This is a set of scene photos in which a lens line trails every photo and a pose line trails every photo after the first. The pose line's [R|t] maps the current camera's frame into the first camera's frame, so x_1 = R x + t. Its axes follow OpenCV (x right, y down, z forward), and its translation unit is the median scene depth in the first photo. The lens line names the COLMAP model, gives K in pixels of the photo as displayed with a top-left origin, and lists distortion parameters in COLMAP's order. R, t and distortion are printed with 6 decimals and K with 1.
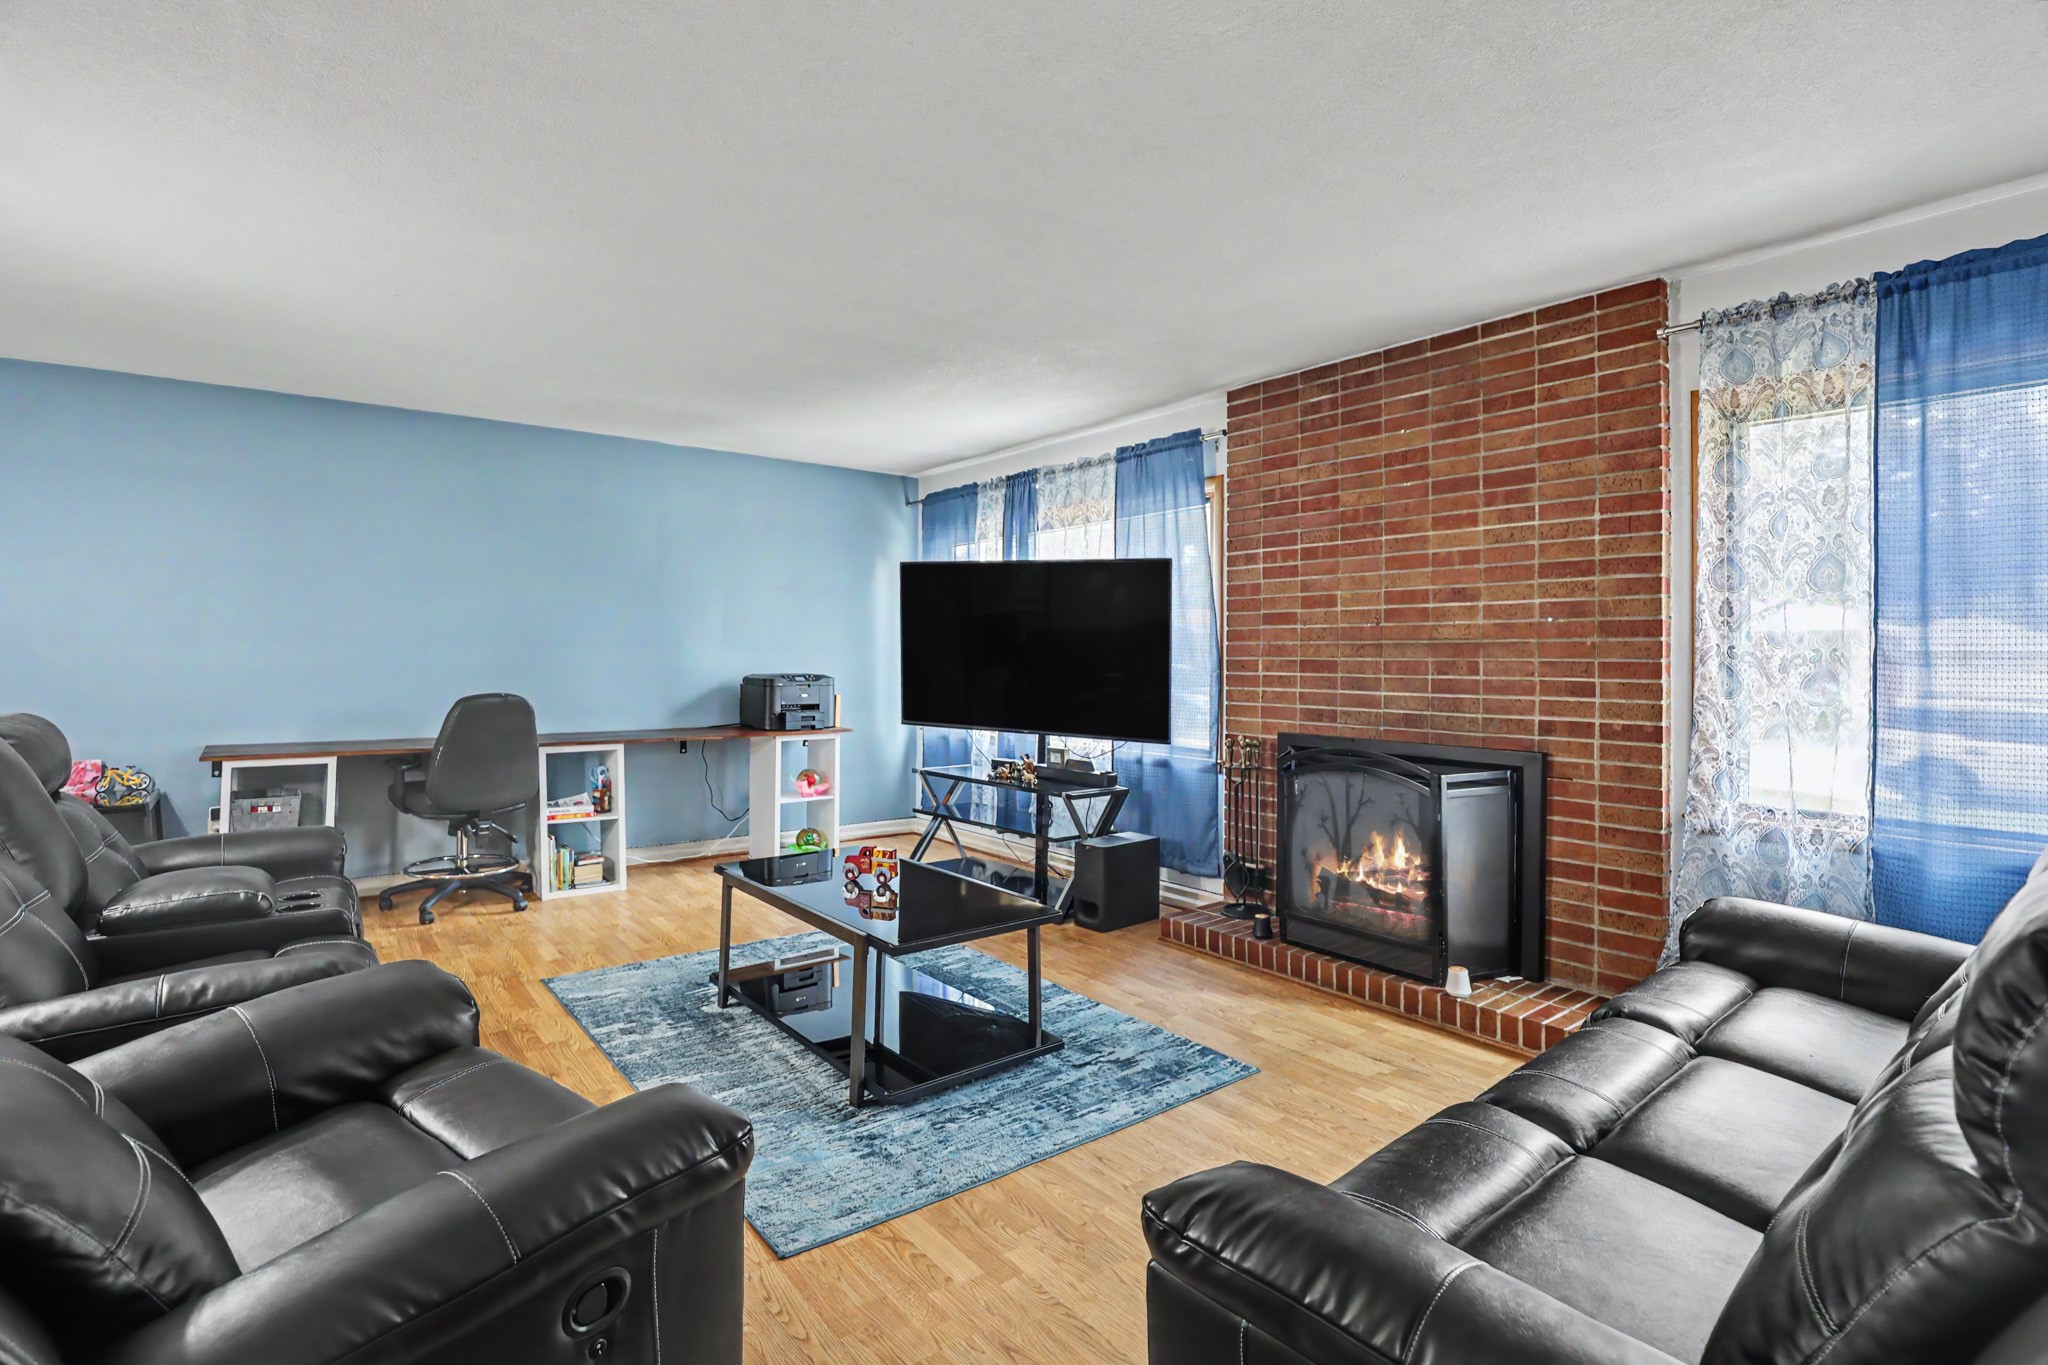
lens RADIAL K [[998.2, 0, 1025.0], [0, 998.2, 603.5], [0, 0, 1]] dist [-0.020505, -0.000083]
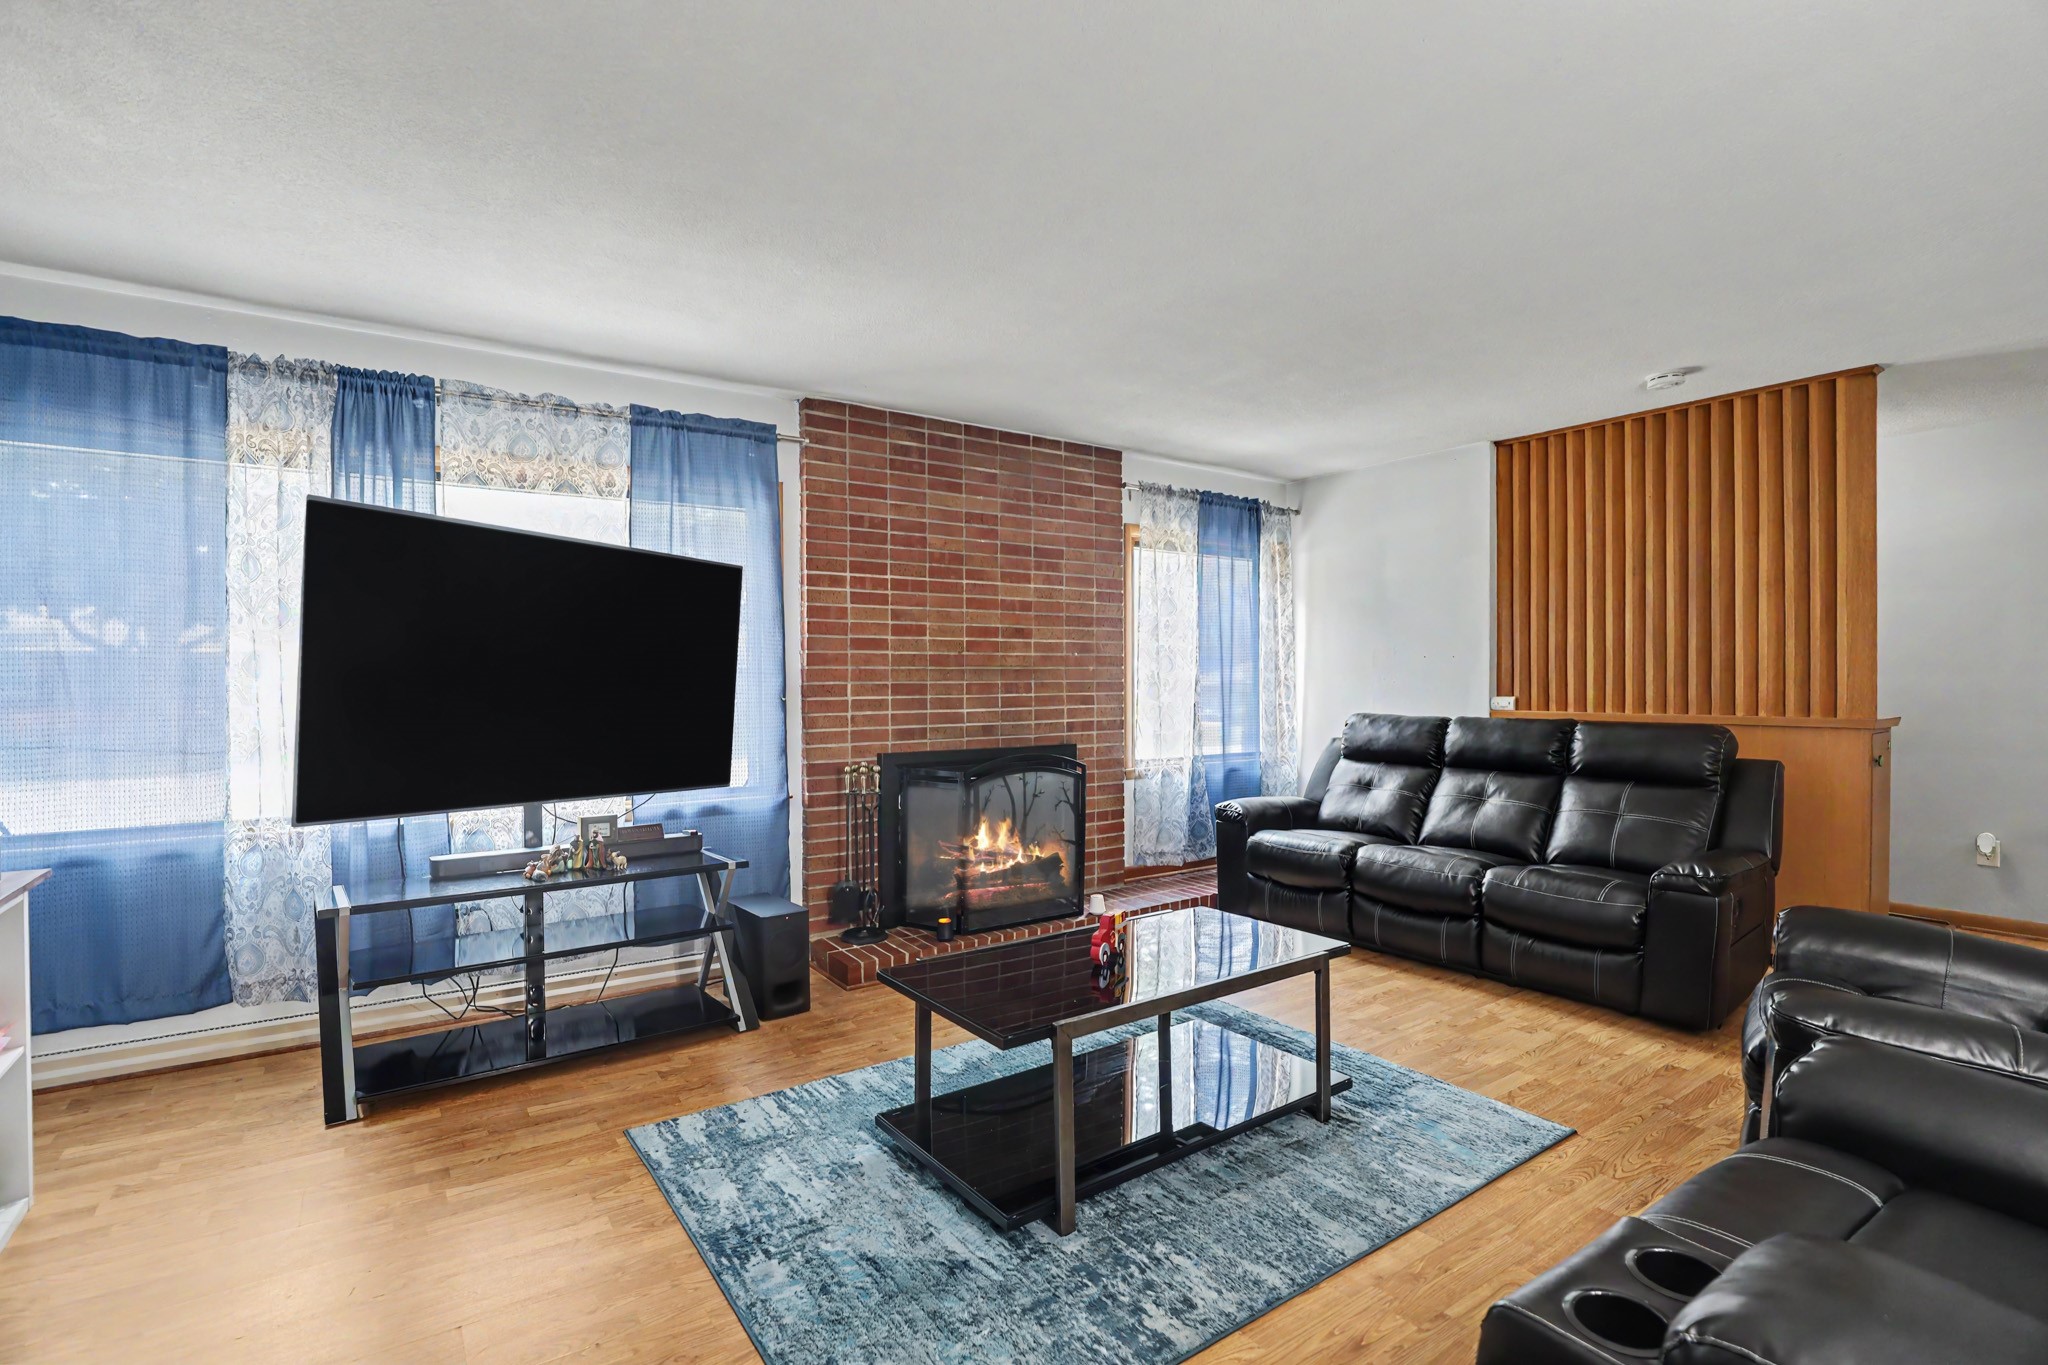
lens RADIAL K [[956.5, 0, 1021.0], [0, 956.5, 666.5], [0, 0, 1]] dist [-0.006052, 0.000242]
pose [[0.056466, 0.010071, 0.998354, -0.750246], [-0.044501, 0.998981, -0.007560, 0.040464], [-0.997412, -0.044001, 0.056856, 0.820948]]
